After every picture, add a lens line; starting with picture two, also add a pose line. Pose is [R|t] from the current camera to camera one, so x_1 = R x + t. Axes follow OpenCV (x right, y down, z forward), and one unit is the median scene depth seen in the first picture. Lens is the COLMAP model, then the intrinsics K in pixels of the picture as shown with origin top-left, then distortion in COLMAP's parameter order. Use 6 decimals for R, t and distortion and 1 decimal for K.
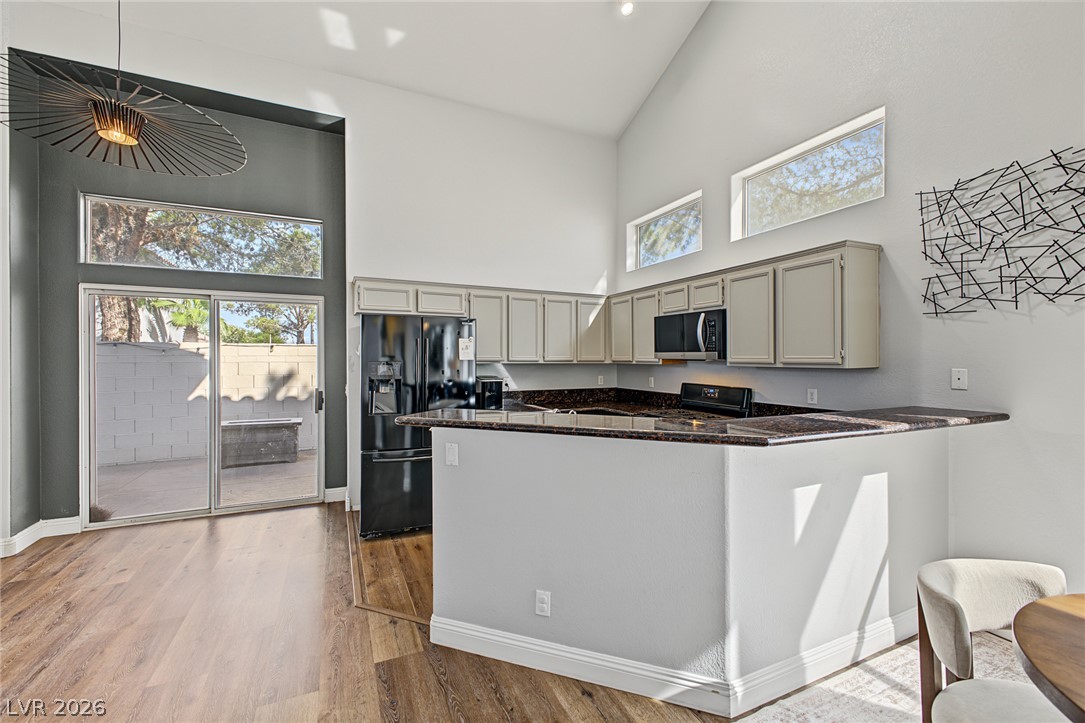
lens RADIAL K [[441.9, 0, 538.9], [0, 441.9, 359.3], [0, 0, 1]] dist [0.012452, -0.000684]
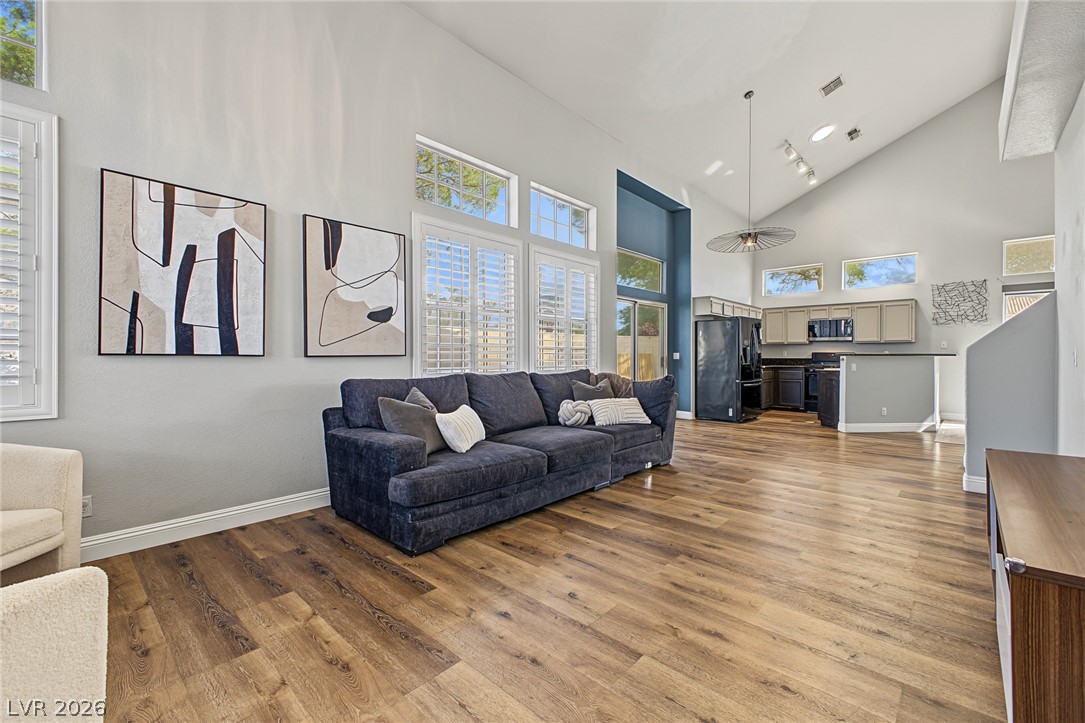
lens RADIAL K [[456.6, 0, 544.5], [0, 456.6, 358.4], [0, 0, 1]] dist [0.001139, 0.000228]
pose [[0.923103, 0.002309, 0.384547, -1.799699], [-0.004075, 0.999985, 0.003780, 0.083972], [-0.384532, -0.005056, 0.923098, -0.559531]]
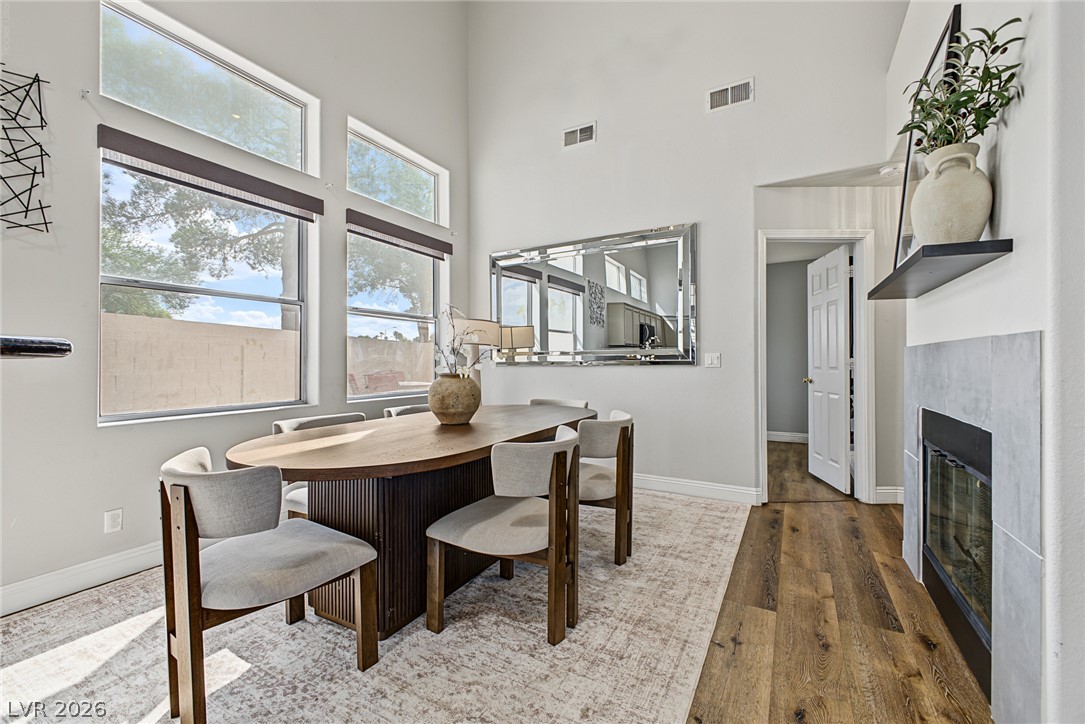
lens RADIAL K [[441.9, 0, 539.7], [0, 441.9, 357.3], [0, 0, 1]] dist [0.012452, -0.000684]
pose [[-0.579902, -0.002989, 0.814681, -0.124068], [-0.006178, 0.999981, -0.000729, 0.071441], [-0.814663, -0.005456, -0.579910, 0.323515]]
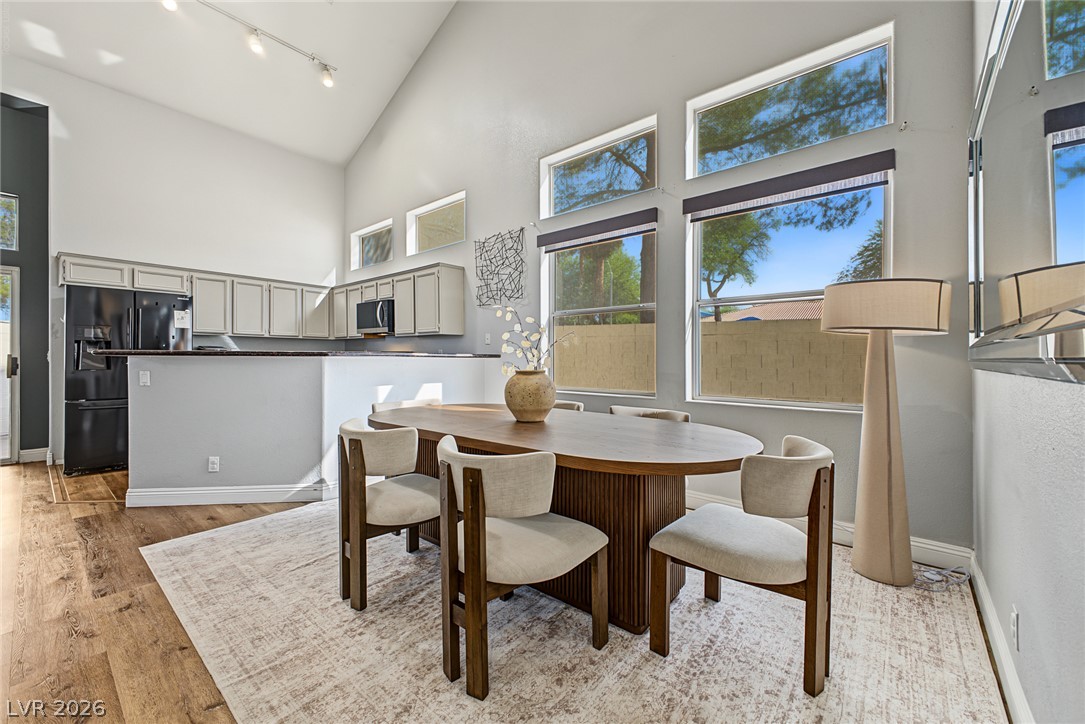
lens RADIAL K [[433.9, 0, 547.0], [0, 433.9, 357.9], [0, 0, 1]] dist [0.012858, -0.004700]
pose [[0.905549, 0.002750, 0.424232, 0.226025], [-0.001046, 0.999990, -0.004249, 0.082467], [-0.424239, 0.003404, 0.905544, -0.510136]]
